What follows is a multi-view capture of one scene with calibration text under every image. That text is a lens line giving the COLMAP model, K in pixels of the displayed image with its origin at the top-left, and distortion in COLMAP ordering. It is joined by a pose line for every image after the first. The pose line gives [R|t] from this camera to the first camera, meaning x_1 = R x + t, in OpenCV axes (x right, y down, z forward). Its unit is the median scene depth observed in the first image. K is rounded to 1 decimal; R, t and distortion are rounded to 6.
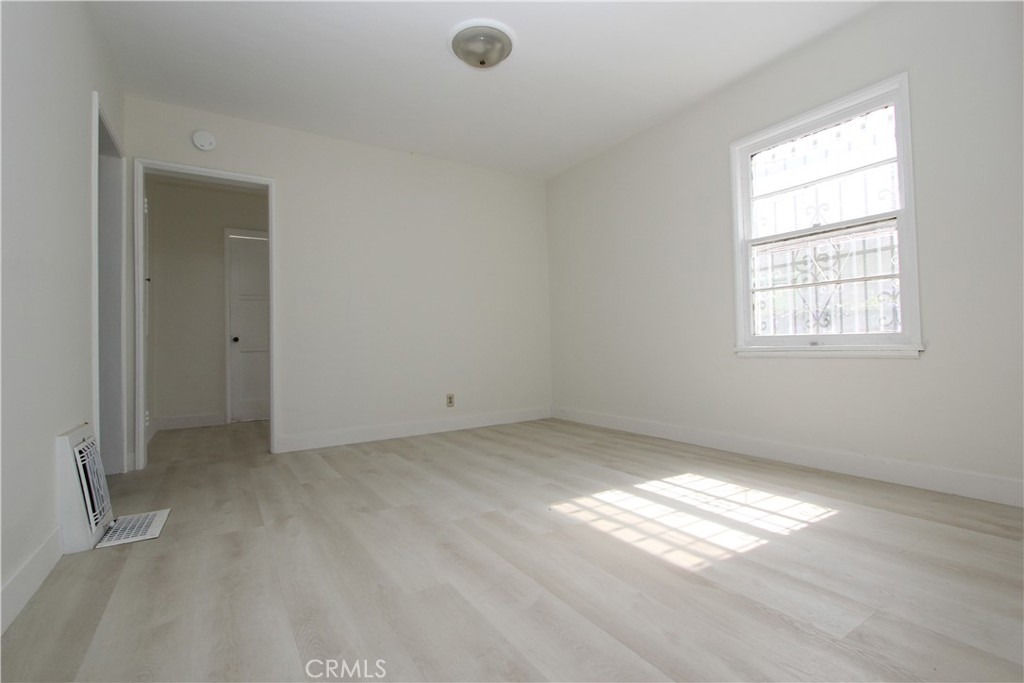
lens RADIAL K [[475.0, 0, 514.6], [0, 475.0, 342.3], [0, 0, 1]] dist [-0.027325, 0.002341]
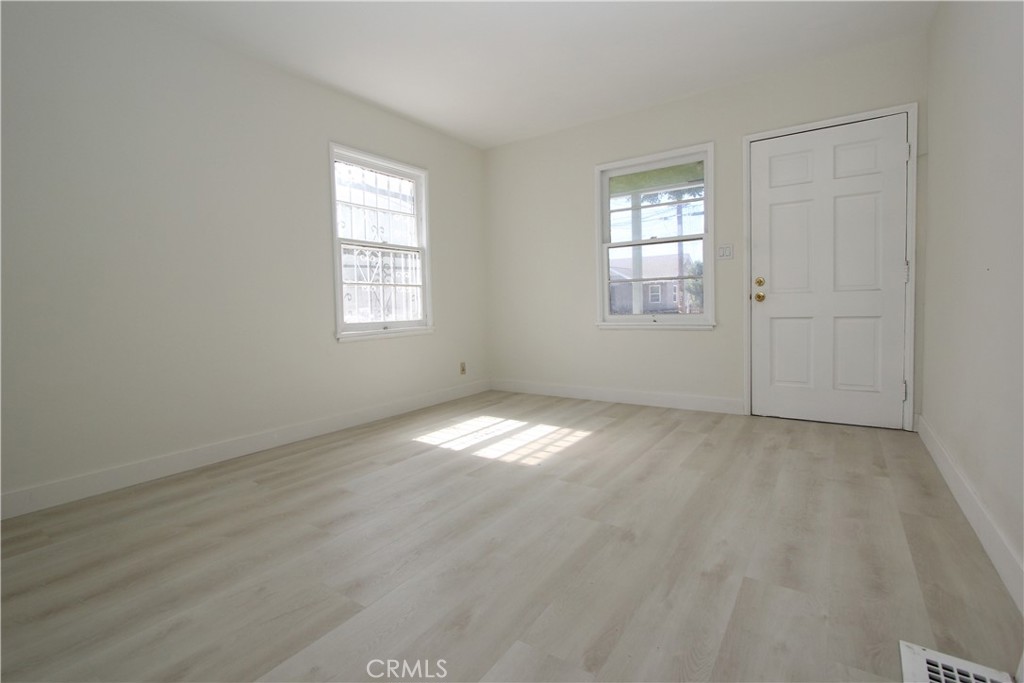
lens RADIAL K [[475.0, 0, 513.7], [0, 475.0, 336.2], [0, 0, 1]] dist [-0.027325, 0.002341]
pose [[-0.397569, -0.028712, 0.917123, -0.948566], [0.028563, 0.998639, 0.043646, -0.027408], [-0.917127, 0.043548, -0.396208, 1.447084]]
